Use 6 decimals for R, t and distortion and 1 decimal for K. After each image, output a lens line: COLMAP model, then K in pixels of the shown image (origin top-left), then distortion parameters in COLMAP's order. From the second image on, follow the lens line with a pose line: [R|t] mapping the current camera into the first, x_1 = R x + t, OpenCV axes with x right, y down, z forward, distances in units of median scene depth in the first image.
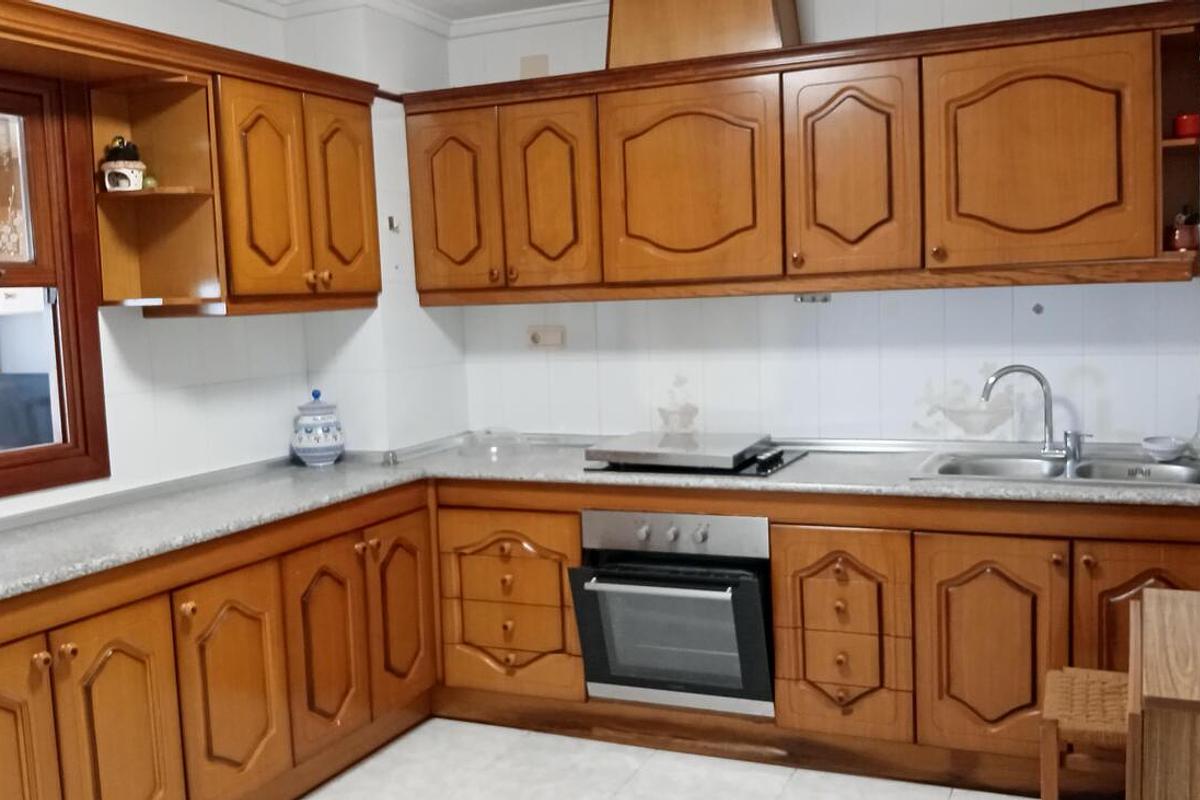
lens RADIAL K [[1123.1, 0, 600.0], [0, 1123.1, 400.0], [0, 0, 1]] dist [0.153732, -0.564626]
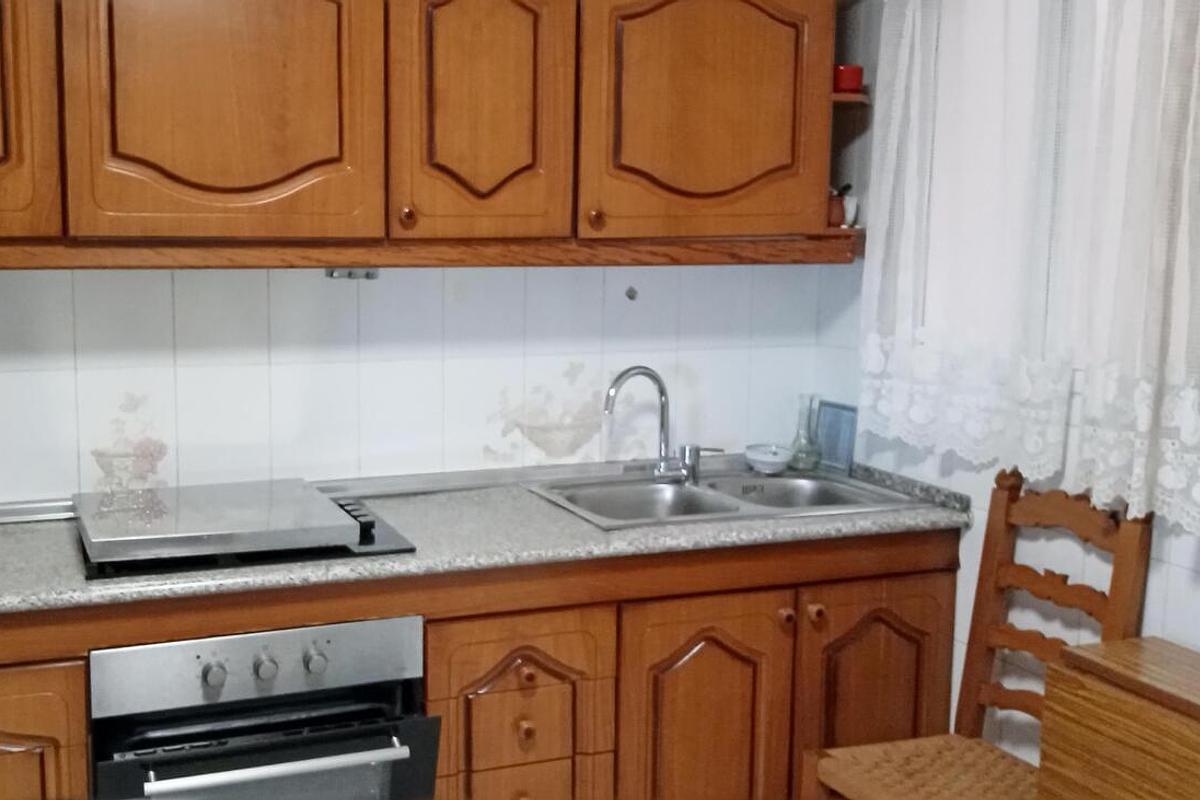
lens RADIAL K [[1305.6, 0, 600.0], [0, 1305.6, 400.0], [0, 0, 1]] dist [0.079476, -0.008471]
pose [[0.738653, -0.045741, 0.672532, -0.268047], [0.038376, 0.998930, 0.025792, -0.033130], [-0.672993, 0.006757, 0.739618, 0.368816]]
